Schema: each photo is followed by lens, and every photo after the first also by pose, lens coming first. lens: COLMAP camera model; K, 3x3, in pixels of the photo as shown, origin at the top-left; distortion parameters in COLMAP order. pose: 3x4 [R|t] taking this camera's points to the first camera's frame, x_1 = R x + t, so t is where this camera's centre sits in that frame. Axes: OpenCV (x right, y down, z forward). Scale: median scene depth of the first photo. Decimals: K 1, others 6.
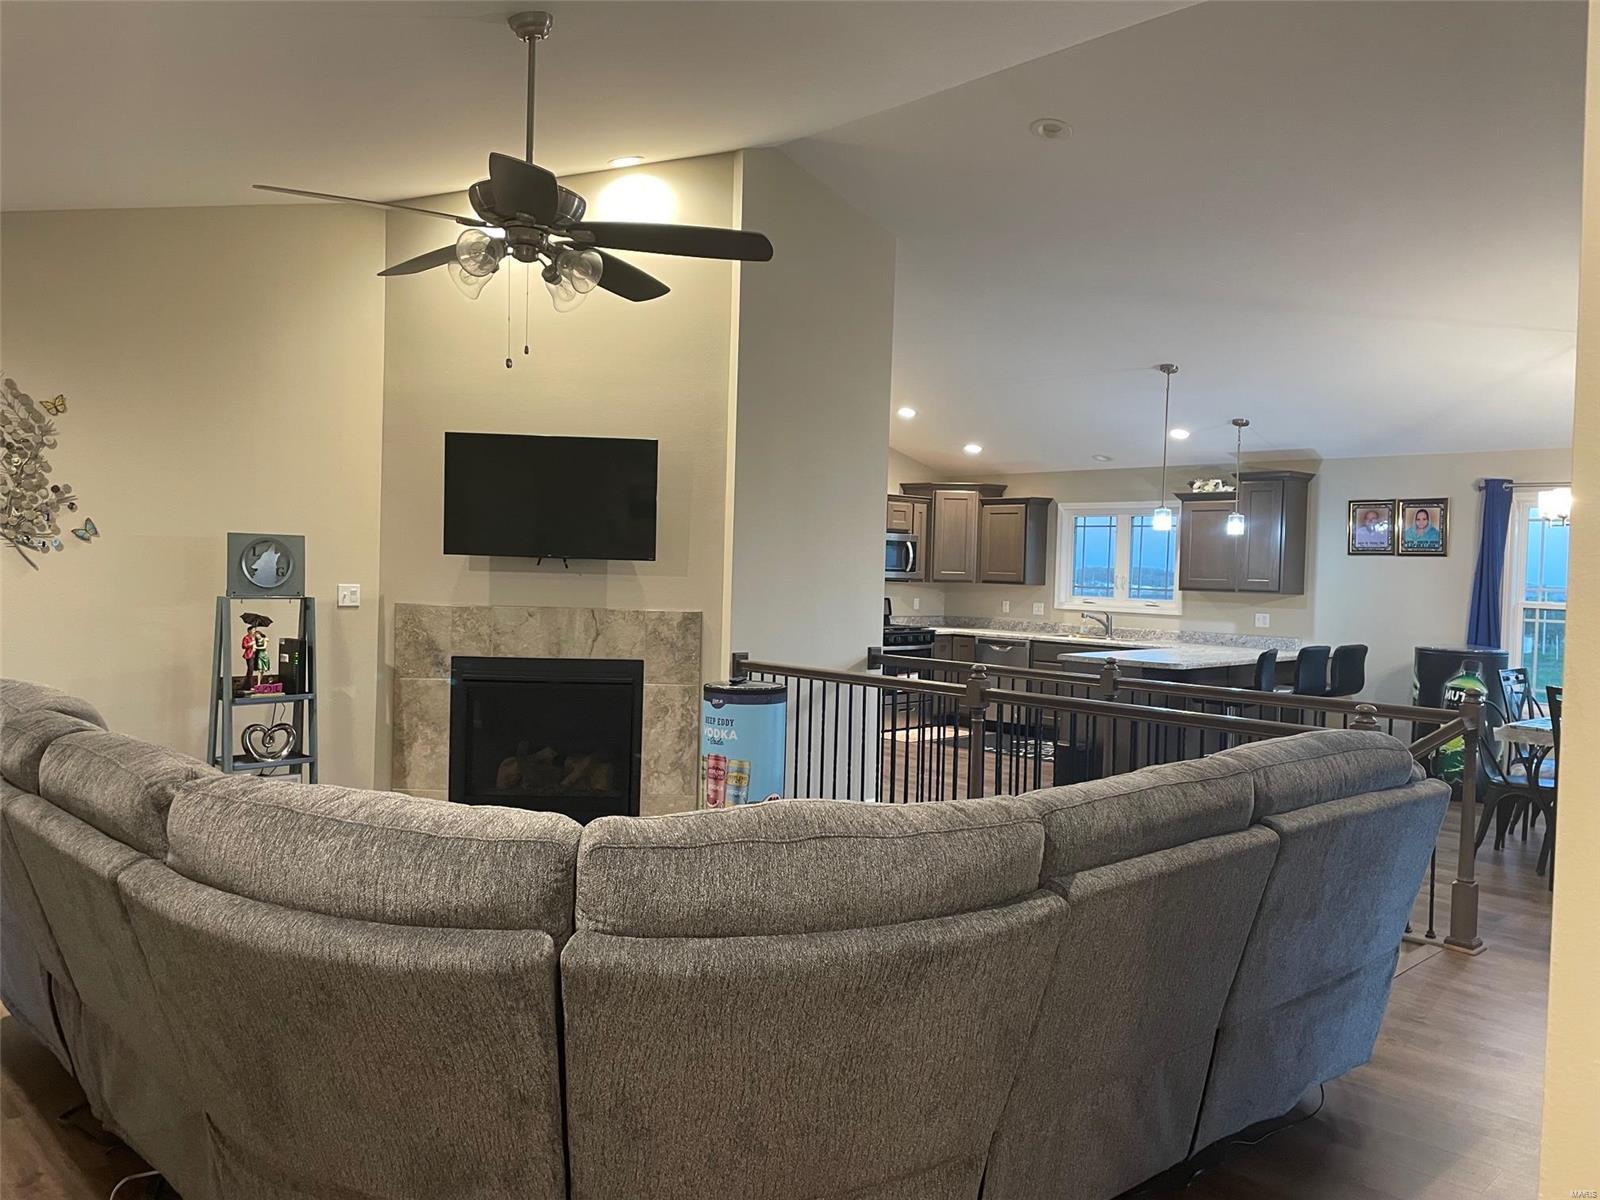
lens RADIAL K [[1183.3, 0, 809.1], [0, 1183.3, 596.4], [0, 0, 1]] dist [0.018101, -0.000688]
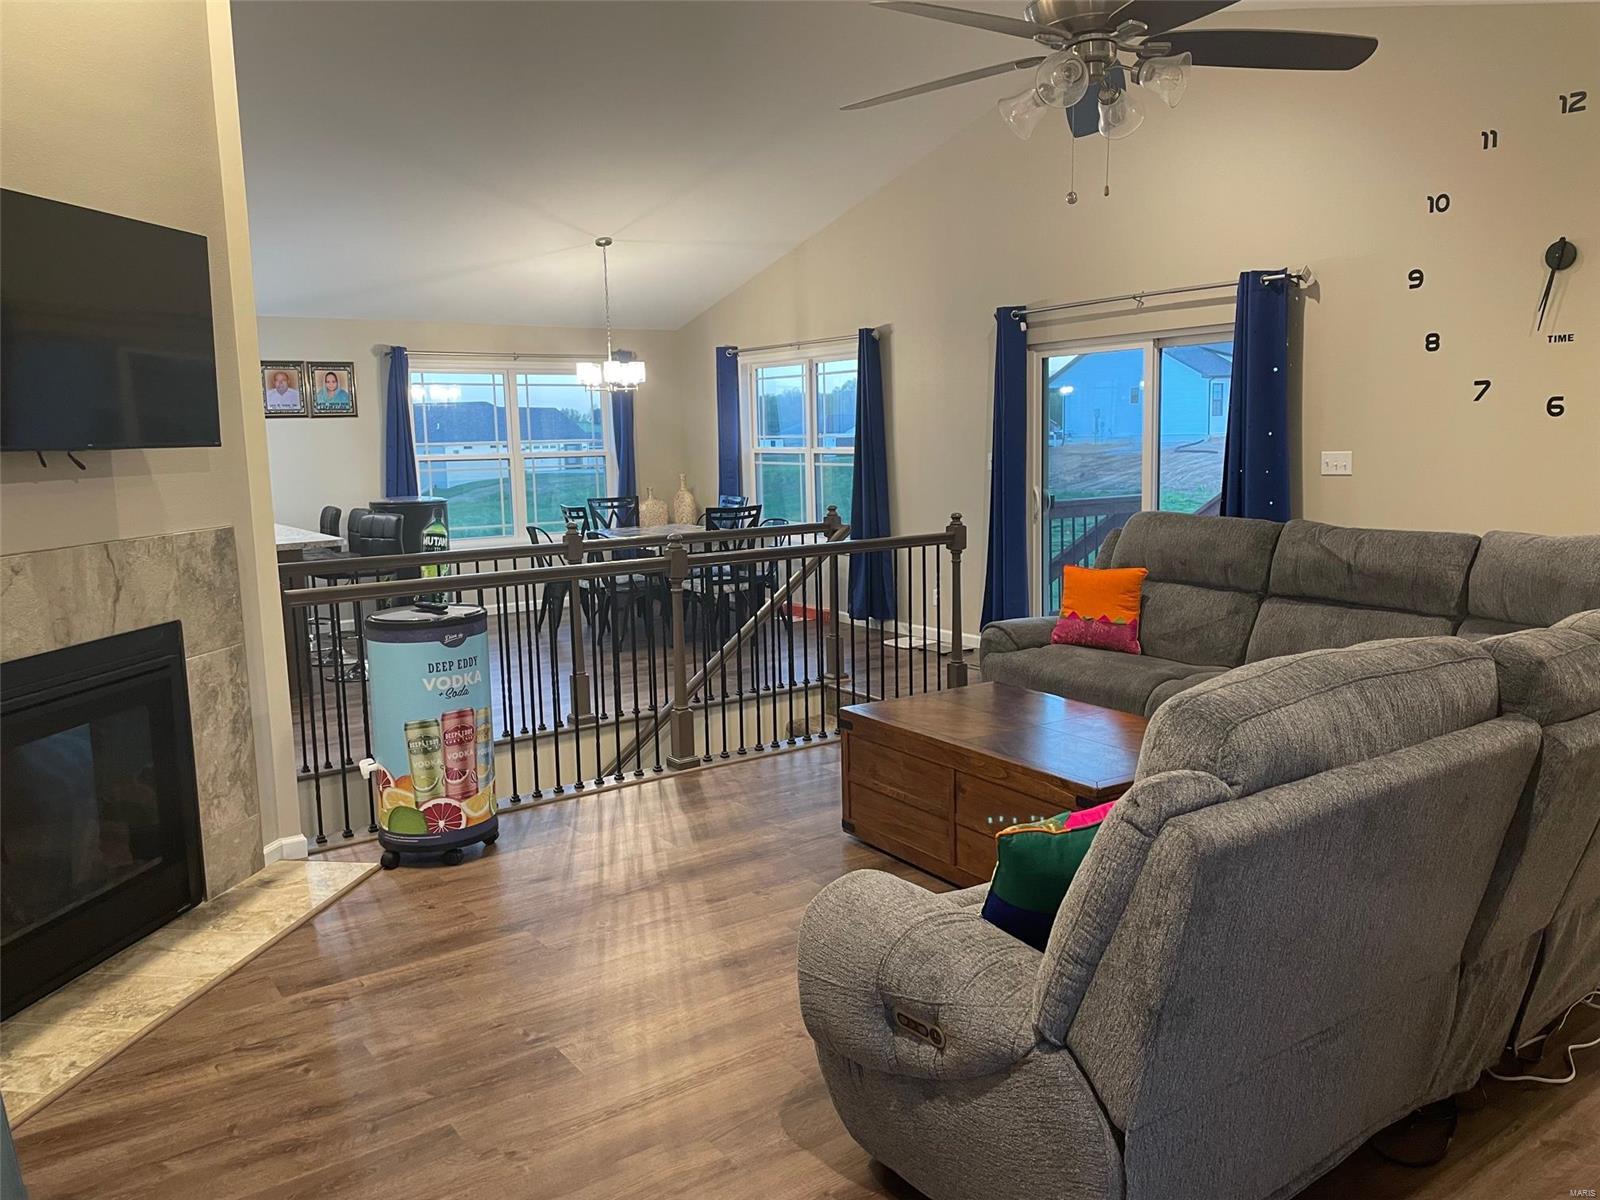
lens RADIAL K [[1183.3, 0, 809.1], [0, 1183.3, 596.4], [0, 0, 1]] dist [0.018101, -0.000688]
pose [[0.156071, -0.167071, 0.973514, -0.438038], [0.052624, 0.985598, 0.160708, -0.023312], [-0.986343, 0.026149, 0.162615, 0.399257]]
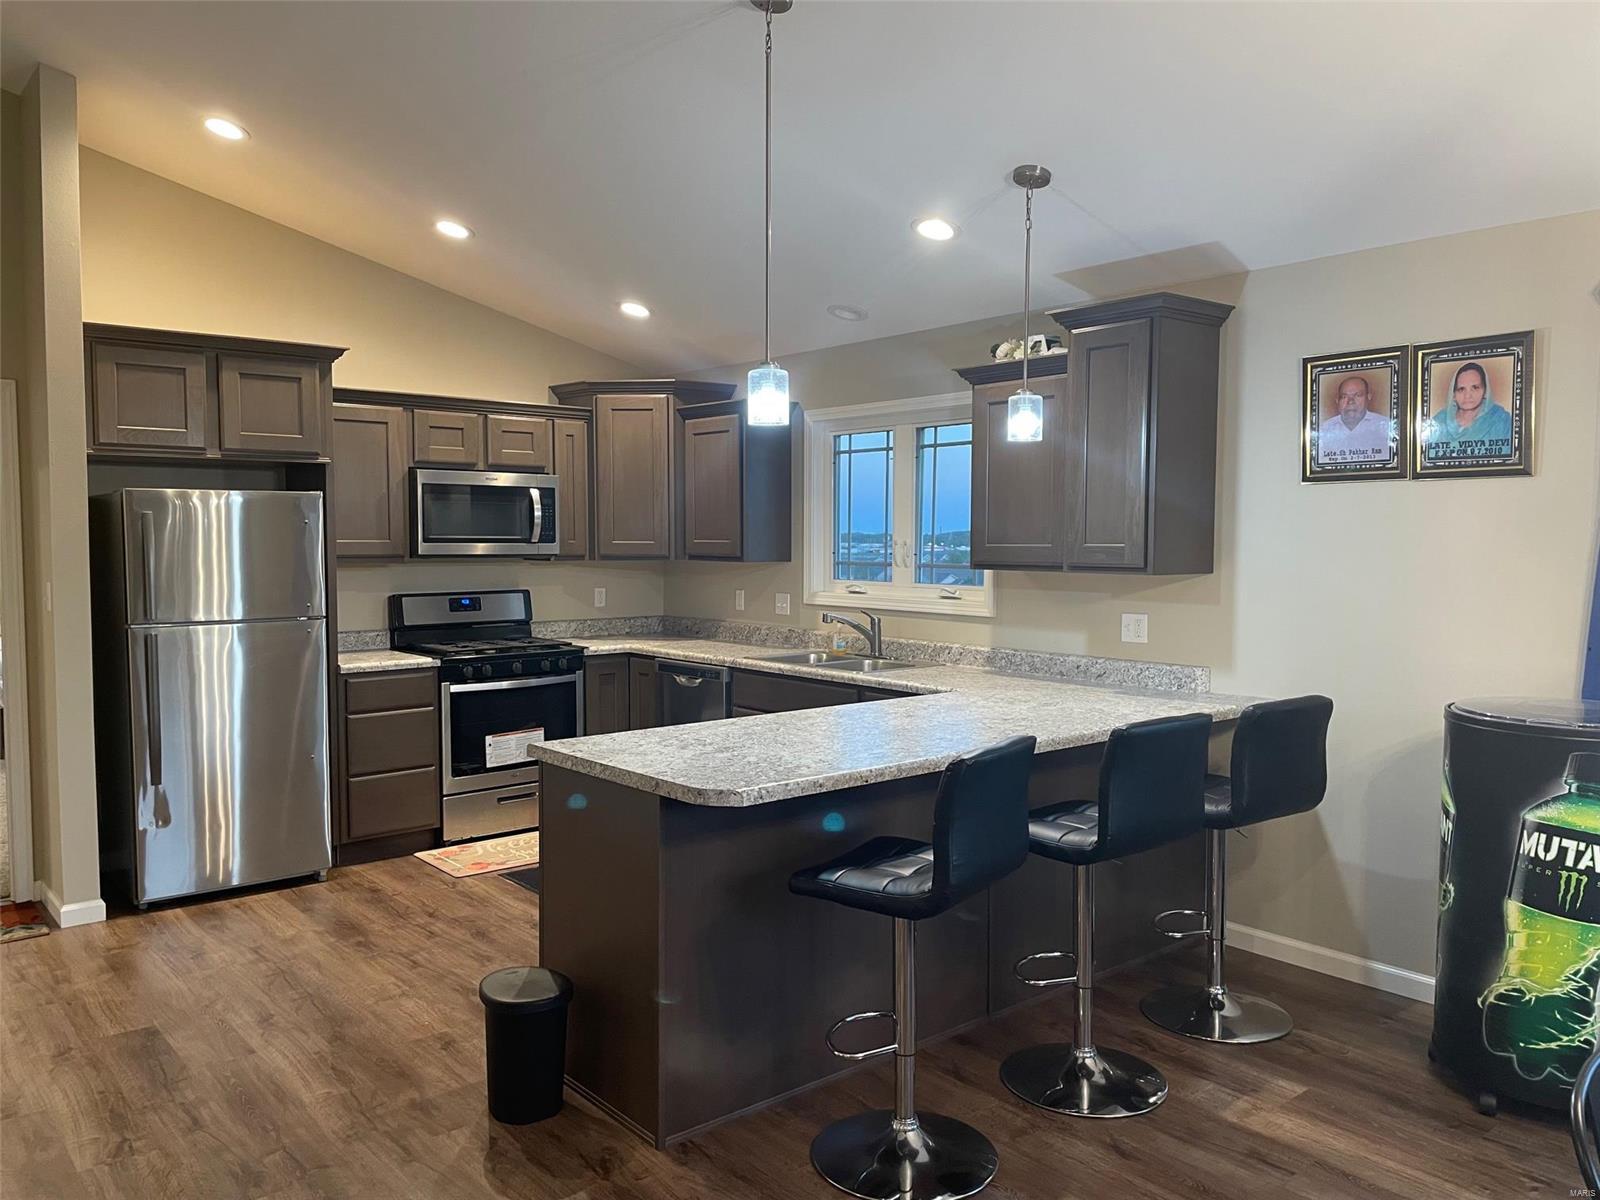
lens RADIAL K [[1233.5, 0, 800.0], [0, 1233.5, 600.0], [0, 0, 1]] dist [0.107082, -0.151057]
pose [[0.997991, -0.021379, -0.059647, 0.290589], [0.022938, 0.999410, 0.025568, -0.007344], [0.059065, -0.026885, 0.997892, 0.518264]]
